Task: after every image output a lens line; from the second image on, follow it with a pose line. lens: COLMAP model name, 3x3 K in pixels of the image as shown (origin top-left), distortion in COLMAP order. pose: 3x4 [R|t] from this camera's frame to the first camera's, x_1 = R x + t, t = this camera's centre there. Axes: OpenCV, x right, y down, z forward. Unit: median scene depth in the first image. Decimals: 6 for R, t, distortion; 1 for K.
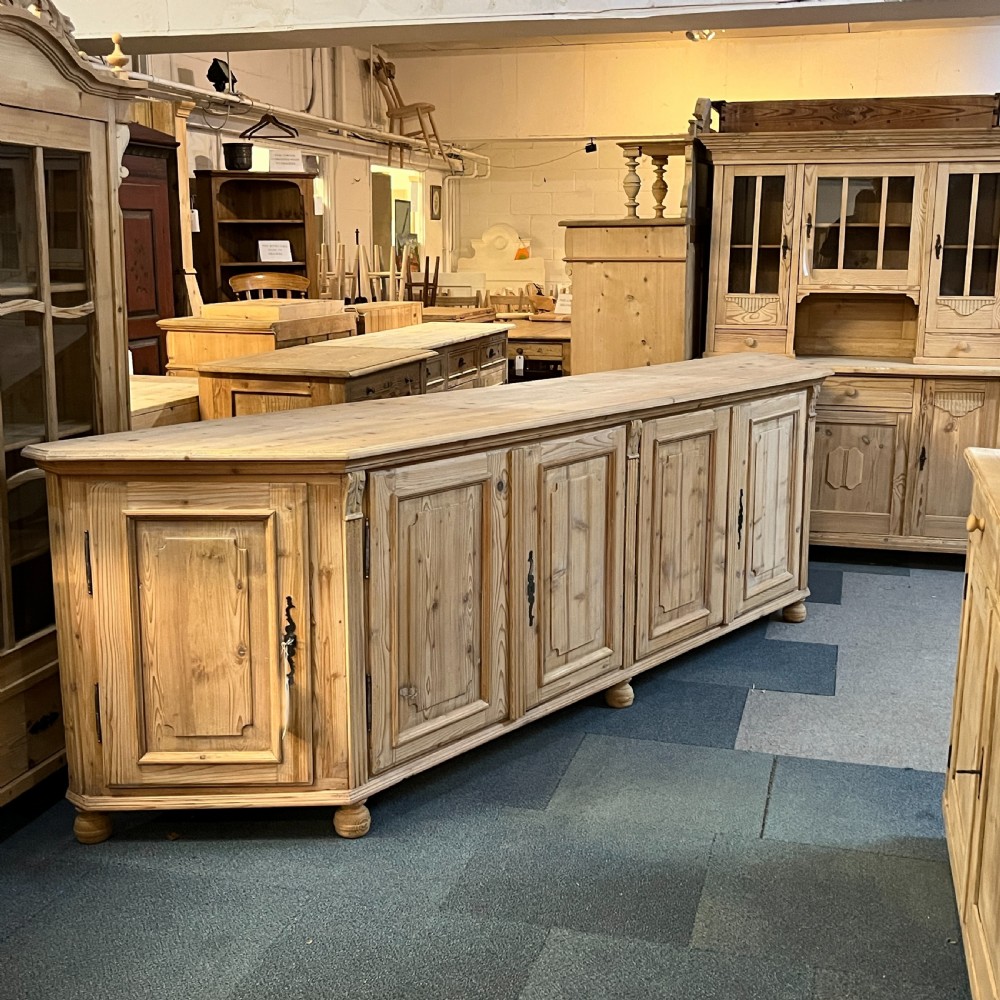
lens RADIAL K [[1268.3, 0, 500.2], [0, 1268.3, 502.3], [0, 0, 1]] dist [0.022825, 0.000000]
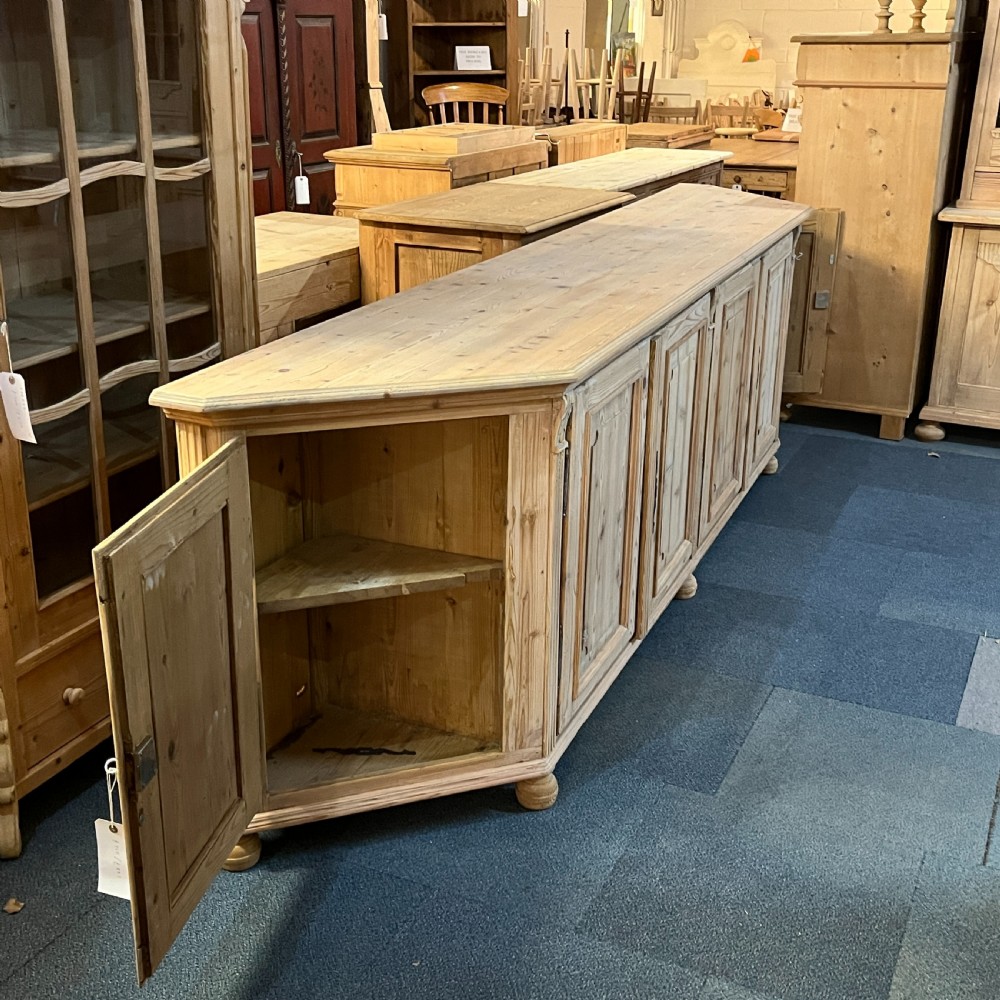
lens RADIAL K [[1268.3, 0, 493.8], [0, 1268.3, 501.7], [0, 0, 1]] dist [0.022825, 0.000000]
pose [[0.984823, 0.064408, -0.161172, 0.012527], [-0.039051, 0.987014, 0.155817, -0.066008], [0.169114, -0.147158, 0.974549, 0.166070]]
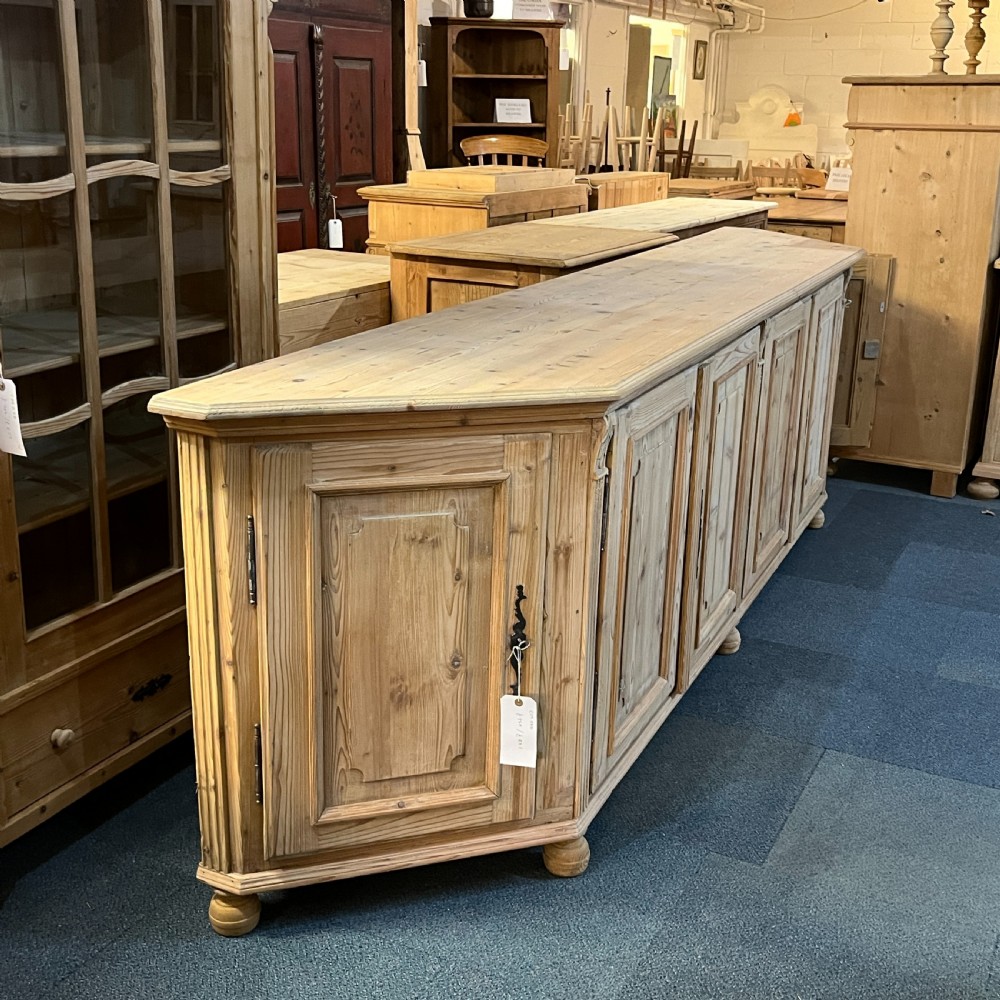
lens RADIAL K [[1268.3, 0, 505.8], [0, 1268.3, 513.5], [0, 0, 1]] dist [0.022825, 0.000000]
pose [[0.980745, 0.077332, -0.179330, 0.004073], [-0.057610, 0.991958, 0.112694, -0.039090], [0.186603, -0.100193, 0.977313, 0.220959]]
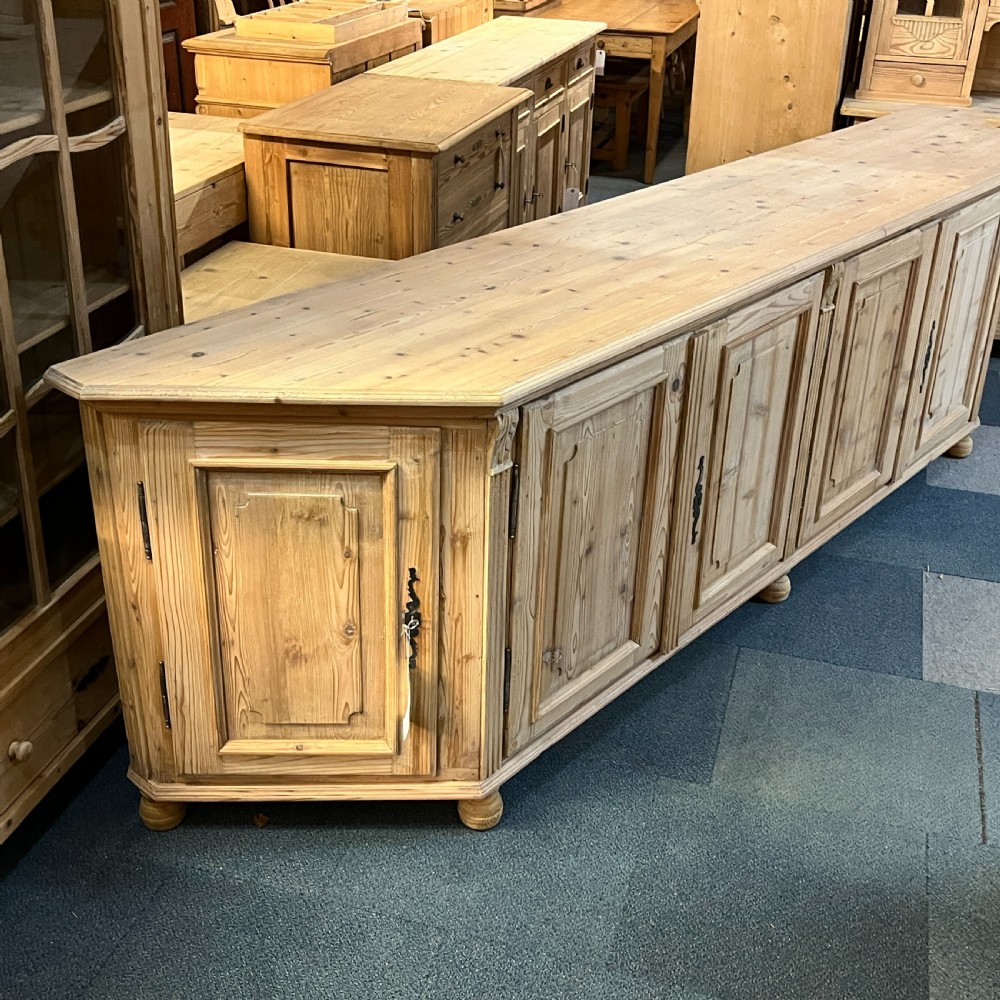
lens RADIAL K [[1268.3, 0, 492.3], [0, 1268.3, 494.6], [0, 0, 1]] dist [0.022825, 0.000000]
pose [[0.999571, 0.028195, -0.007907, -0.092556], [-0.024931, 0.961043, 0.275271, -0.141514], [0.015360, -0.274956, 0.961334, 0.235815]]
